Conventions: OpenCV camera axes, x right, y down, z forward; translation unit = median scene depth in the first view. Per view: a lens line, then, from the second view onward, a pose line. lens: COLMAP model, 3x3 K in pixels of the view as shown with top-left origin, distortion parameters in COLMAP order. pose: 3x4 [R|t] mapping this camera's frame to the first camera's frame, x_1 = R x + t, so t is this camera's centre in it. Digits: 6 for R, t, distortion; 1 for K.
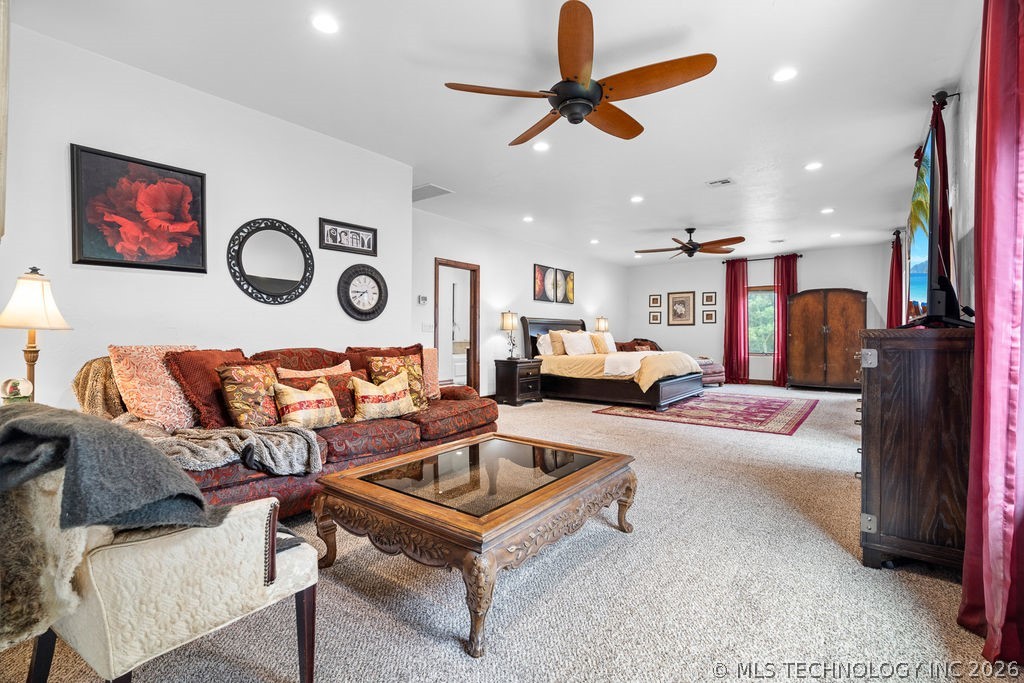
lens RADIAL K [[470.5, 0, 514.4], [0, 470.5, 337.3], [0, 0, 1]] dist [-0.011571, 0.003303]
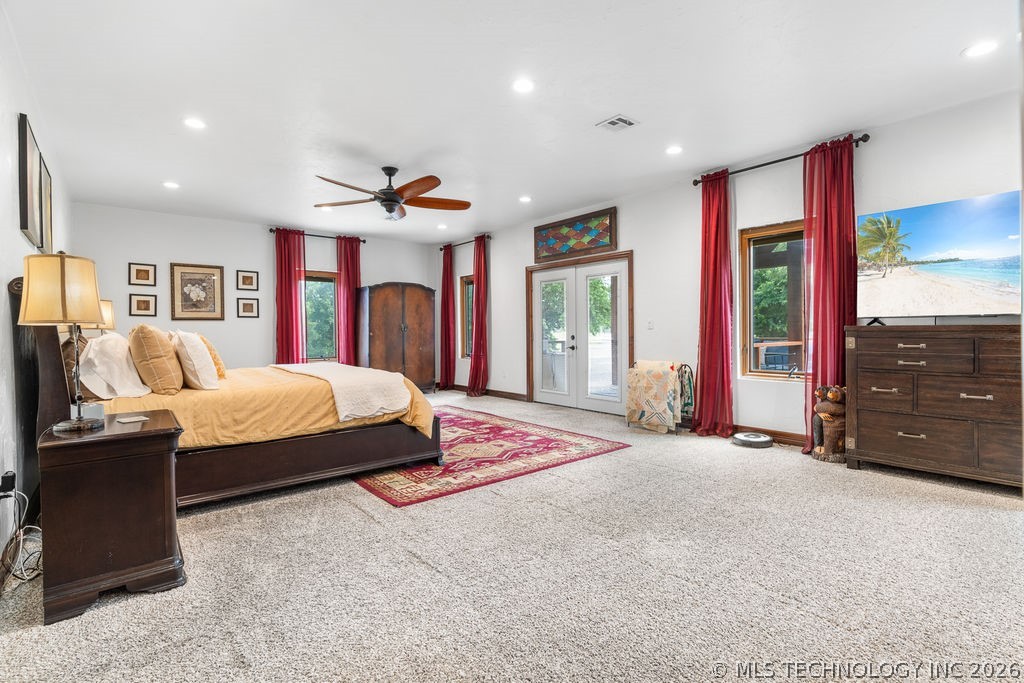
lens RADIAL K [[470.5, 0, 512.6], [0, 470.5, 343.4], [0, 0, 1]] dist [-0.011571, 0.003303]
pose [[0.220023, -0.026676, 0.975130, -0.164324], [0.015517, 0.999595, 0.023845, -0.003707], [-0.975371, 0.009885, 0.220348, 0.527649]]
